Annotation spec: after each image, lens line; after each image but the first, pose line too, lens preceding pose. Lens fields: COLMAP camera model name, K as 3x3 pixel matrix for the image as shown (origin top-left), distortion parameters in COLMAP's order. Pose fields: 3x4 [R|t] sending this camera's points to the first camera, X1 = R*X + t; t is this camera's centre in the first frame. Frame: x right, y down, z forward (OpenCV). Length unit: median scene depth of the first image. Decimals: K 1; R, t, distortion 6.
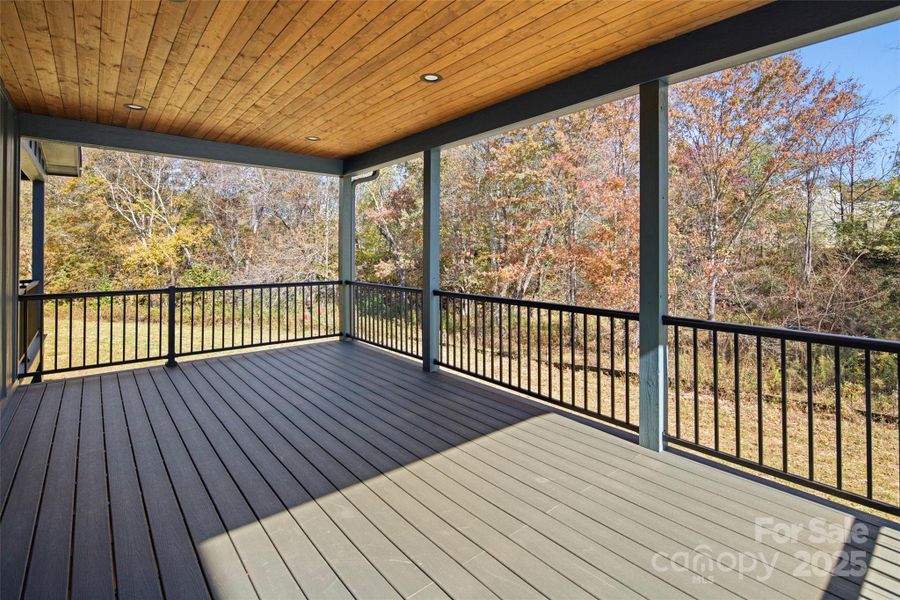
lens RADIAL K [[460.5, 0, 445.4], [0, 460.5, 260.2], [0, 0, 1]] dist [0.015866, -0.001555]
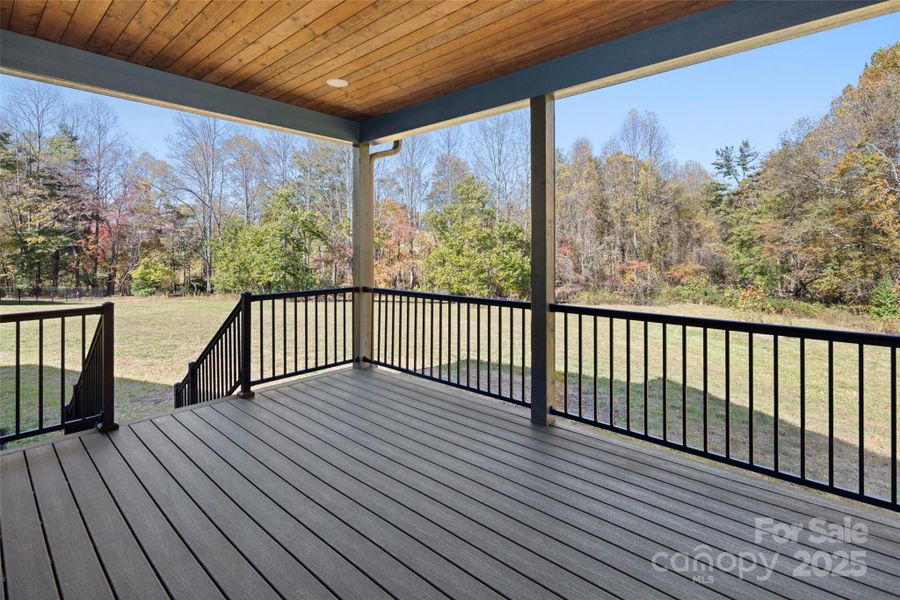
lens RADIAL K [[460.5, 0, 445.4], [0, 460.5, 260.2], [0, 0, 1]] dist [0.015866, -0.001555]
pose [[0.990299, -0.009347, 0.138638, -0.175347], [0.008591, 0.999945, 0.006046, -0.001695], [-0.138687, -0.004797, 0.990325, 0.227277]]
